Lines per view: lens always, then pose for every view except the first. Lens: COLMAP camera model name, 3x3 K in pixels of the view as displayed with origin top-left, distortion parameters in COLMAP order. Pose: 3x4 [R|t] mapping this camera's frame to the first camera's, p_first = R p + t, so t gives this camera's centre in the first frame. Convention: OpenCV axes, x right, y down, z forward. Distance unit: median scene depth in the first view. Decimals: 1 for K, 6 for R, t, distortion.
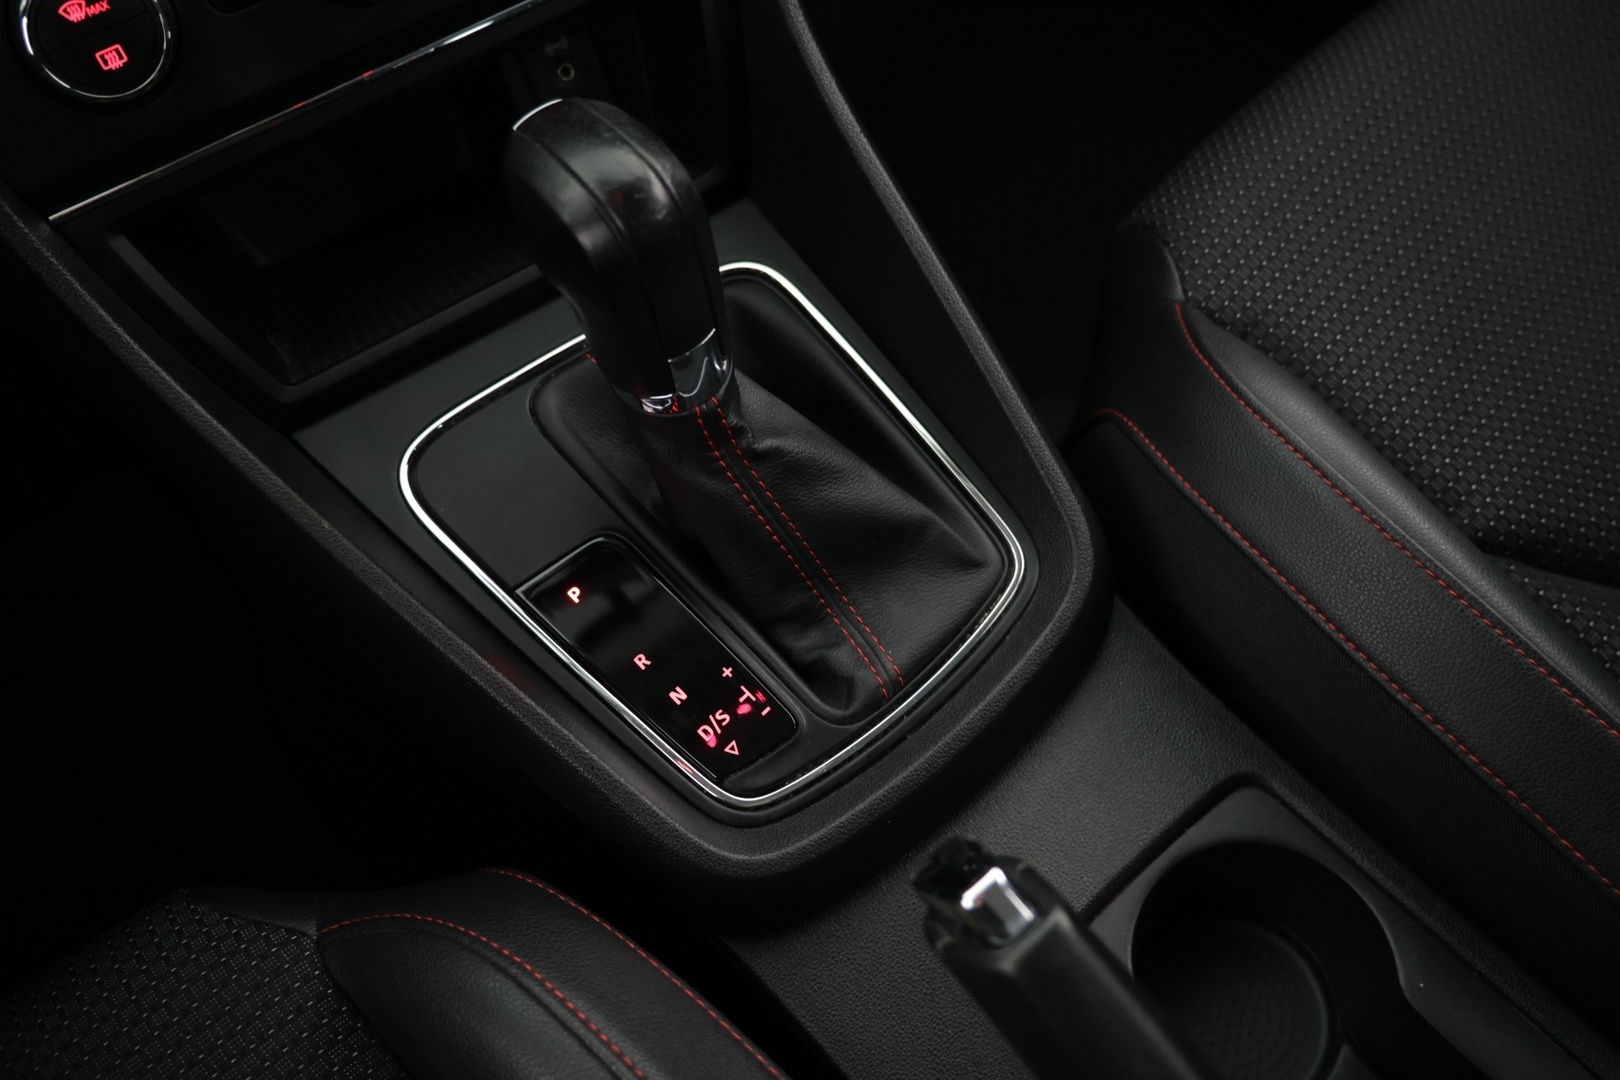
lens RADIAL K [[1360.2, 0, 810.6], [0, 1360.2, 528.2], [0, 0, 1]] dist [-0.038887, 0.040118]
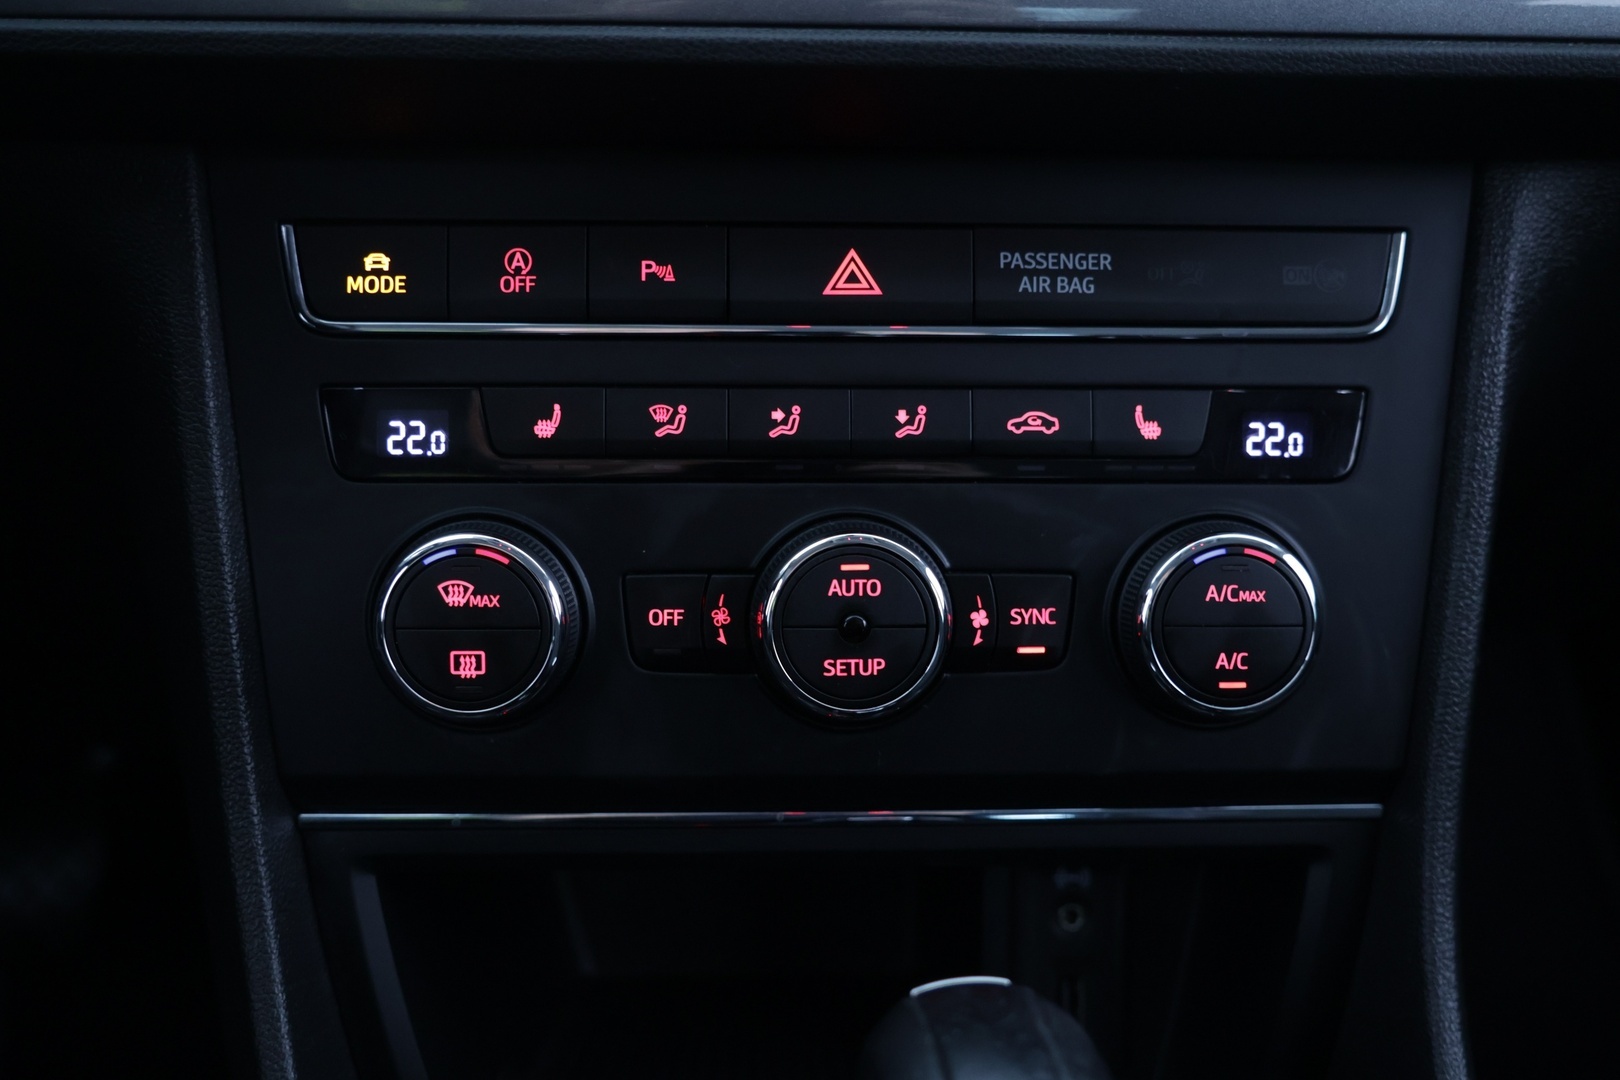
lens RADIAL K [[1643.7, 0, 813.9], [0, 1643.7, 542.2], [0, 0, 1]] dist [-0.018471, 0.000000]
pose [[0.854514, 0.314370, -0.413495, -0.014860], [-0.476344, 0.791713, -0.382475, -0.139866], [0.207131, 0.523796, 0.826278, 0.254589]]
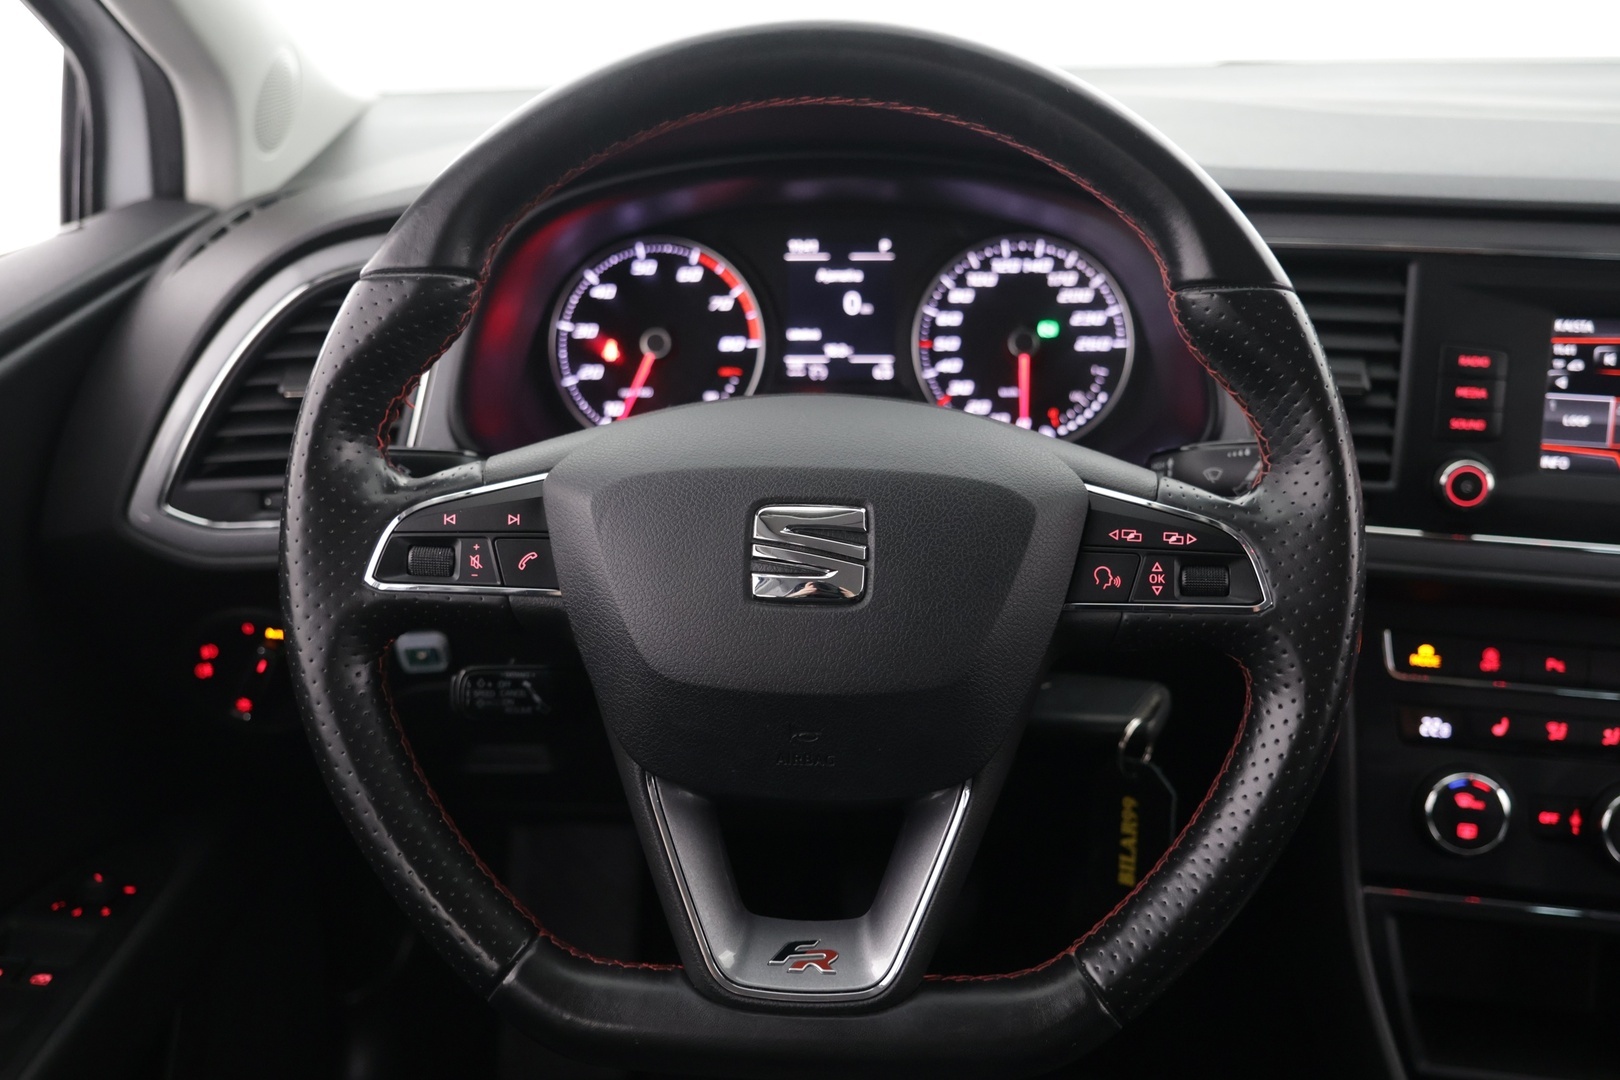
lens RADIAL K [[1643.7, 0, 810.2], [0, 1643.7, 536.0], [0, 0, 1]] dist [-0.018471, 0.000000]
pose [[0.717450, 0.340753, -0.607580, 0.009604], [-0.609887, 0.728707, -0.311488, 0.477497], [0.336607, 0.594032, 0.730631, -0.909203]]
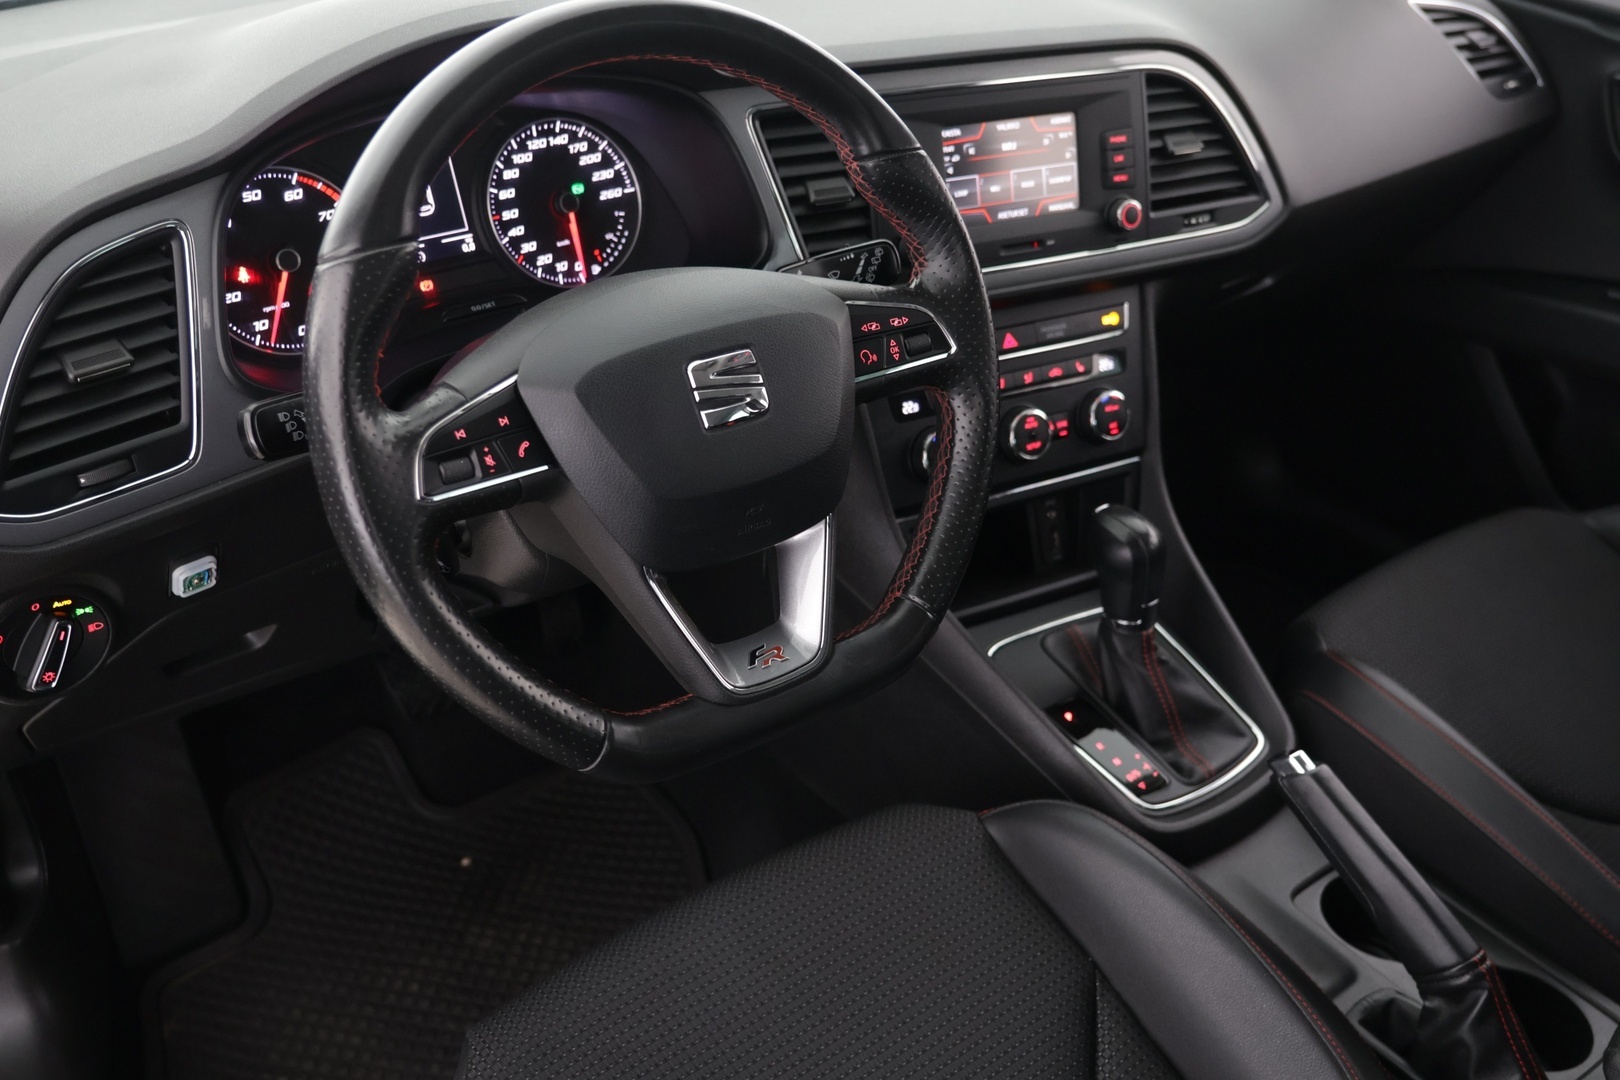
lens RADIAL K [[1493.9, 0, 802.0], [0, 1493.9, 532.9], [0, 0, 1]] dist [-0.018303, 0.000000]
pose [[0.990015, 0.140953, -0.001799, -0.716543], [-0.128187, 0.894893, -0.427474, 0.979874], [-0.058644, 0.423437, 0.904026, -1.459504]]
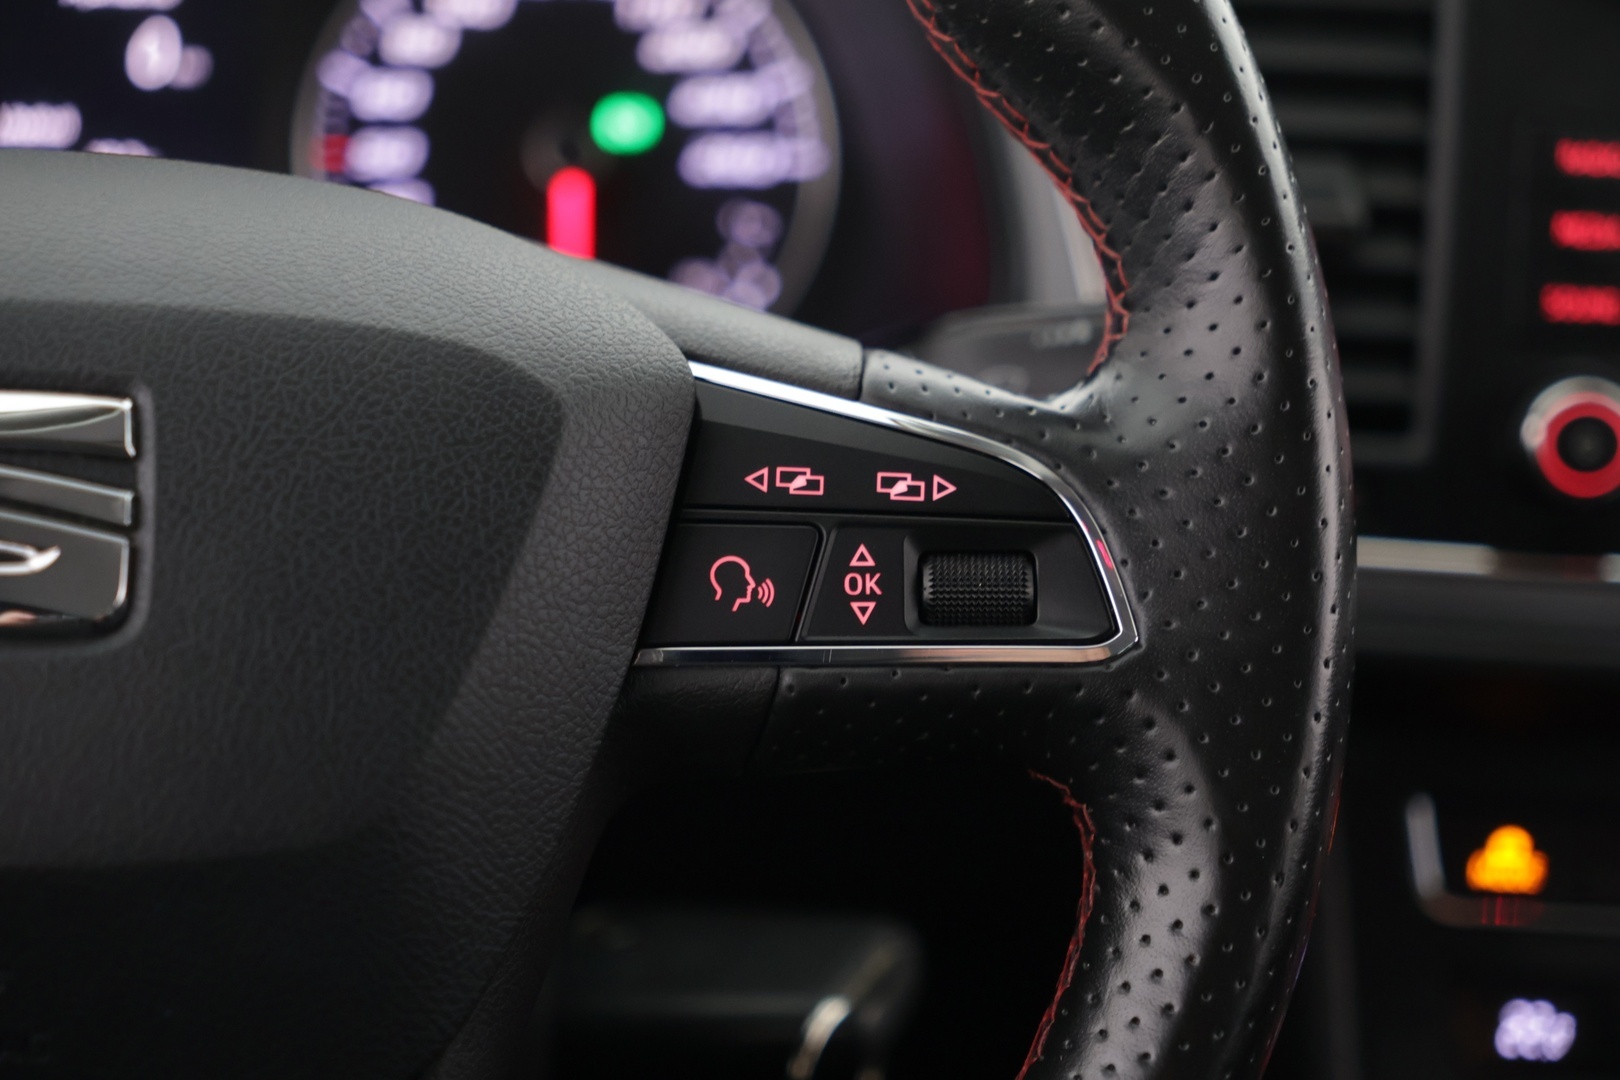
lens RADIAL K [[3767.4, 0, 802.5], [0, 3767.4, 537.3], [0, 0, 1]] dist [0.047080, 0.000000]
pose [[0.815672, 0.288848, -0.501245, 0.018297], [-0.537067, 0.700132, -0.470505, 0.504207], [0.215033, 0.652980, 0.726208, -0.727134]]
